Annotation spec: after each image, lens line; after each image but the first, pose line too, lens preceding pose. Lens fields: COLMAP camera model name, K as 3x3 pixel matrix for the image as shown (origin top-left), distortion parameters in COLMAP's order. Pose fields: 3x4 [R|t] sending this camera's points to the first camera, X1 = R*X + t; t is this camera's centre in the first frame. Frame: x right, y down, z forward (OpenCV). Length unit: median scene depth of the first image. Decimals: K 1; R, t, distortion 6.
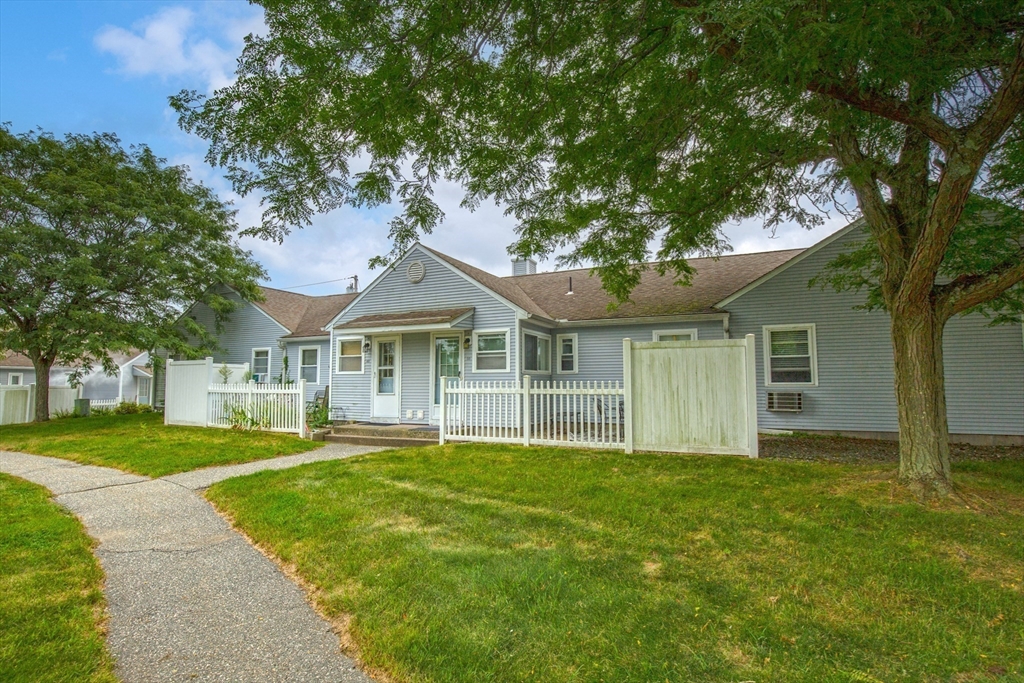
lens RADIAL K [[468.8, 0, 512.0], [0, 468.8, 341.5], [0, 0, 1]] dist [-0.019398, 0.000175]
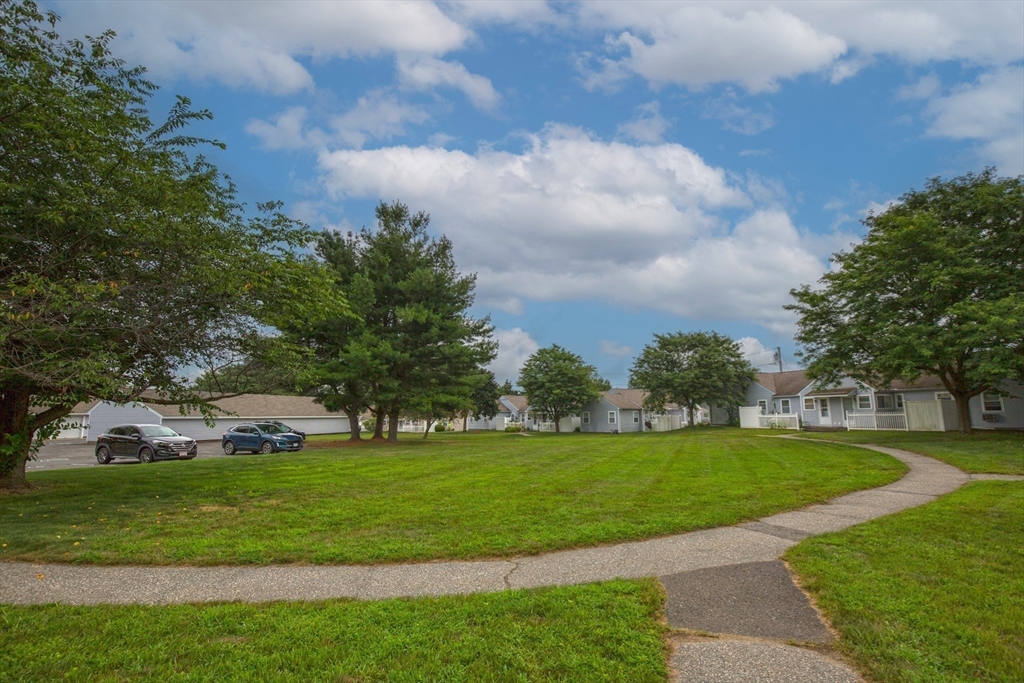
lens RADIAL K [[468.8, 0, 512.0], [0, 468.8, 341.5], [0, 0, 1]] dist [-0.019398, 0.000175]
pose [[0.712677, -0.118232, -0.691457, 0.445917], [0.079380, 0.992955, -0.087969, -0.283375], [0.696987, 0.007806, 0.717041, -2.721557]]
